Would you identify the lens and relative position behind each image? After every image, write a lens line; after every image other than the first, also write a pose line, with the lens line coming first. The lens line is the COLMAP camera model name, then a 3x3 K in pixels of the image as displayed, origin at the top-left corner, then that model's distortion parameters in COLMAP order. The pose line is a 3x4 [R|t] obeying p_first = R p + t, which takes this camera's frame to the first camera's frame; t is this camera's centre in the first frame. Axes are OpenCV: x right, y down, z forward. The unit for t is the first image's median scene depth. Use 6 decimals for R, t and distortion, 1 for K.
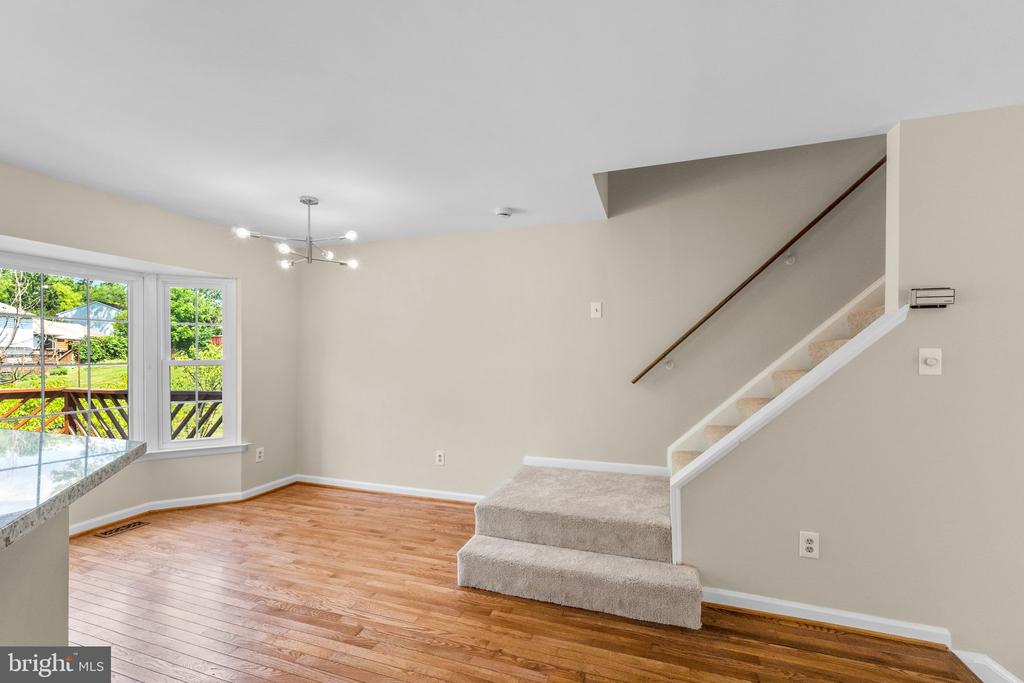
lens RADIAL K [[430.8, 0, 514.3], [0, 430.8, 354.4], [0, 0, 1]] dist [0.005075, 0.000465]
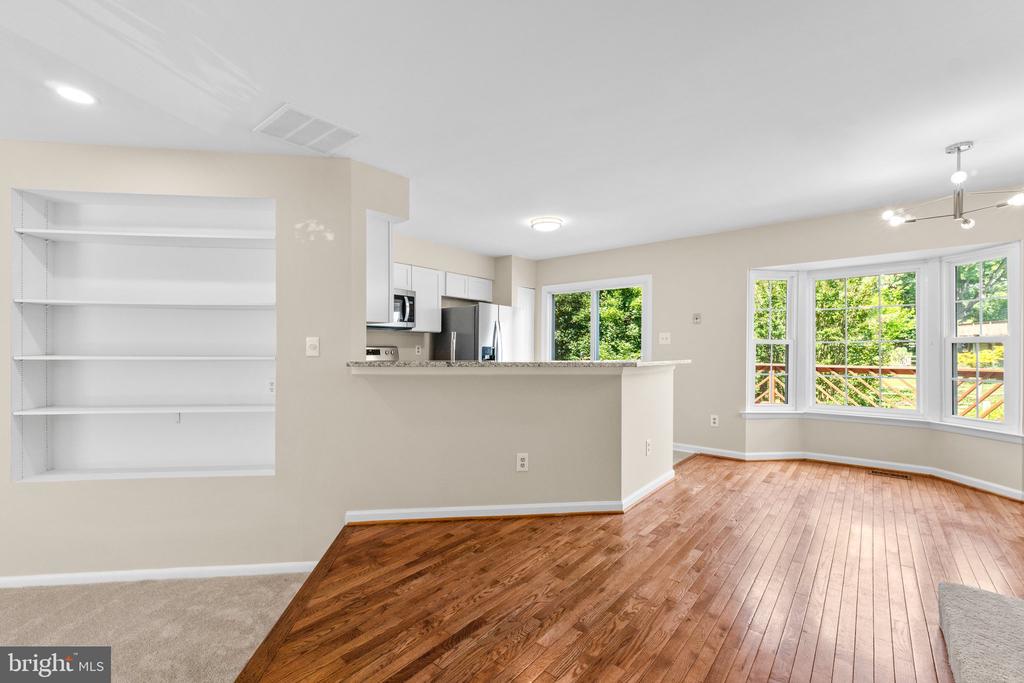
lens RADIAL K [[430.8, 0, 510.4], [0, 430.8, 350.3], [0, 0, 1]] dist [0.005075, 0.000465]
pose [[-0.353418, 0.001595, -0.935464, 0.560240], [-0.000718, 0.999998, 0.001977, 0.043698], [0.935465, 0.001370, -0.353416, 0.389474]]
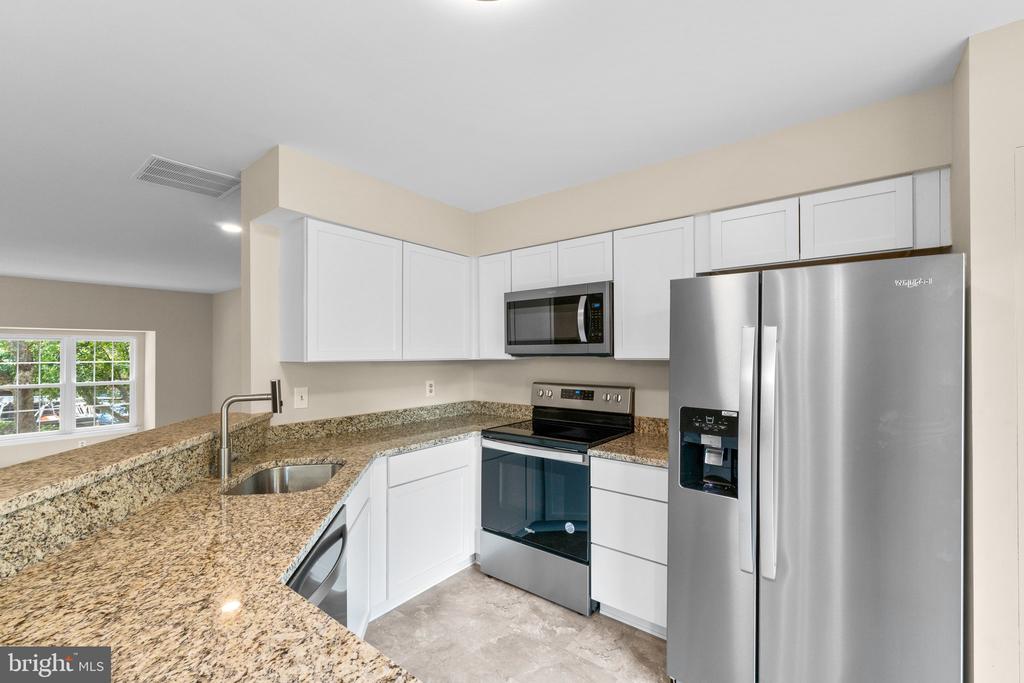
lens RADIAL K [[430.8, 0, 519.7], [0, 430.8, 352.0], [0, 0, 1]] dist [0.005075, 0.000465]
pose [[-0.942184, 0.004240, 0.335070, -0.695525], [0.002395, 0.999980, -0.005920, -0.022583], [-0.335088, -0.004775, -0.942175, 0.314074]]
